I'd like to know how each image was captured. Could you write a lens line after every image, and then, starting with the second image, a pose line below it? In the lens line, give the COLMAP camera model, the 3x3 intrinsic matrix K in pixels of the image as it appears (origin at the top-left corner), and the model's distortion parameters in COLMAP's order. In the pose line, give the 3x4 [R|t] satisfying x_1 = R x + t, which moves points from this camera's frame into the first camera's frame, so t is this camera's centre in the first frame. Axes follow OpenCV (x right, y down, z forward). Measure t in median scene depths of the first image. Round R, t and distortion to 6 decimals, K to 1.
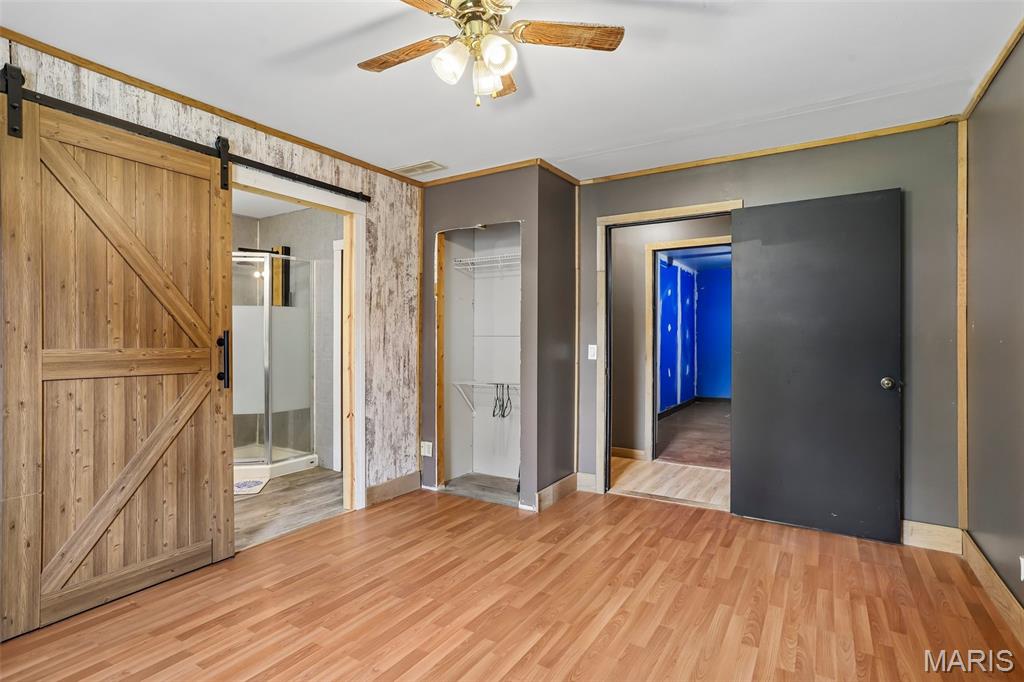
lens RADIAL K [[528.3, 0, 508.3], [0, 528.3, 339.8], [0, 0, 1]] dist [-0.068302, 0.038979]
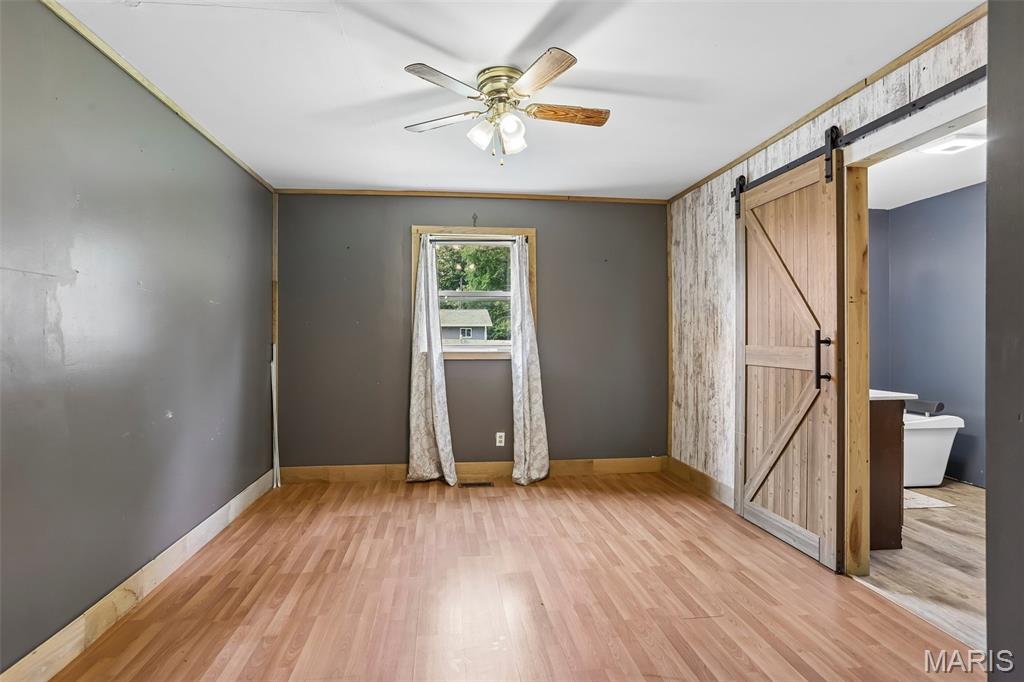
lens RADIAL K [[528.3, 0, 508.3], [0, 528.3, 339.8], [0, 0, 1]] dist [-0.068302, 0.038979]
pose [[-0.784957, 0.004320, -0.619535, 0.607993], [0.002004, 0.999988, 0.004433, -0.005337], [0.619547, 0.002238, -0.784957, 1.645369]]
